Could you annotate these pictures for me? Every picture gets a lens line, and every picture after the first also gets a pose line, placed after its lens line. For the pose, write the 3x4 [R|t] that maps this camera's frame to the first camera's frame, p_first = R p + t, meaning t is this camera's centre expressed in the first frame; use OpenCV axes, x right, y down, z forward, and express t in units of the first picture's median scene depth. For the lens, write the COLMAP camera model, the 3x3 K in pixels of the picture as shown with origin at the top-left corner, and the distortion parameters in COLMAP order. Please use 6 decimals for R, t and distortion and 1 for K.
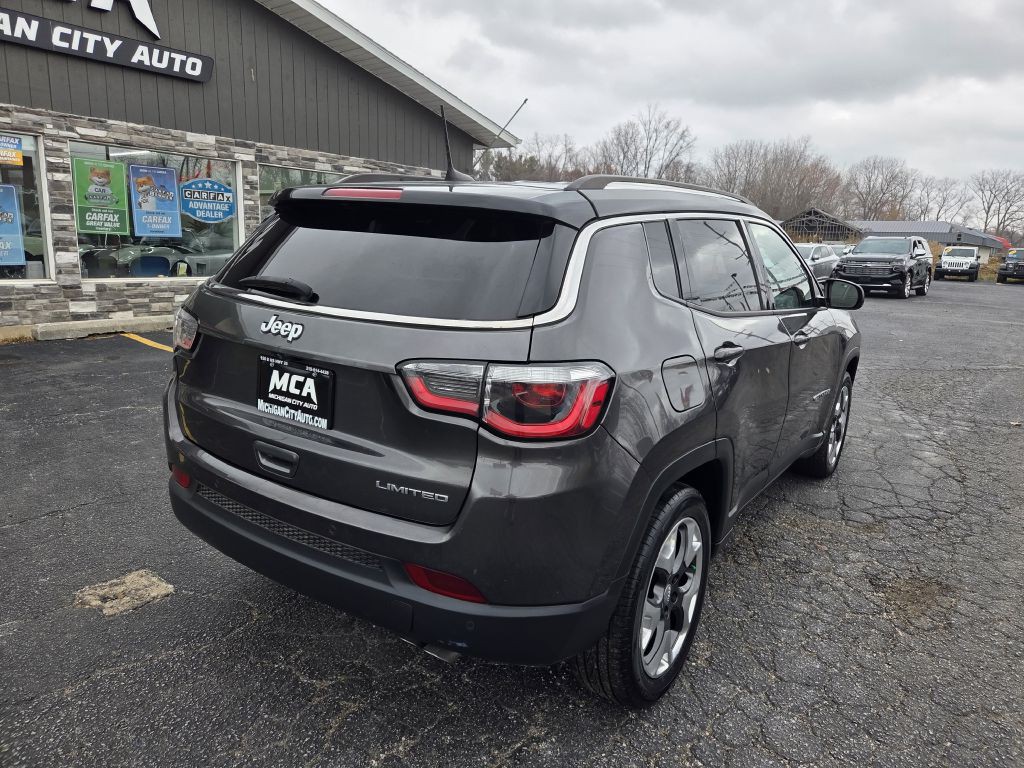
lens RADIAL K [[683.7, 0, 526.5], [0, 683.7, 374.0], [0, 0, 1]] dist [0.068594, -0.052264]
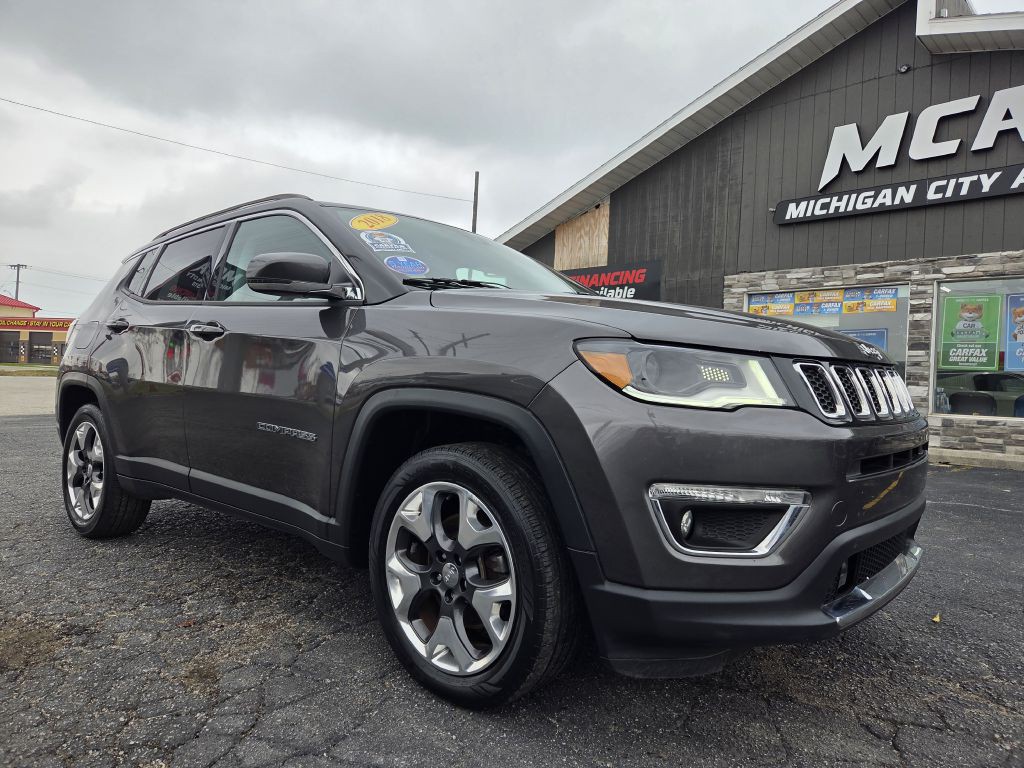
lens RADIAL K [[682.3, 0, 510.7], [0, 682.3, 377.6], [0, 0, 1]] dist [0.070916, -0.054912]
pose [[-0.115289, -0.050675, -0.992039, 0.481056], [-0.233264, 0.972152, -0.022551, -0.024224], [0.965555, 0.228807, -0.123899, 0.587467]]
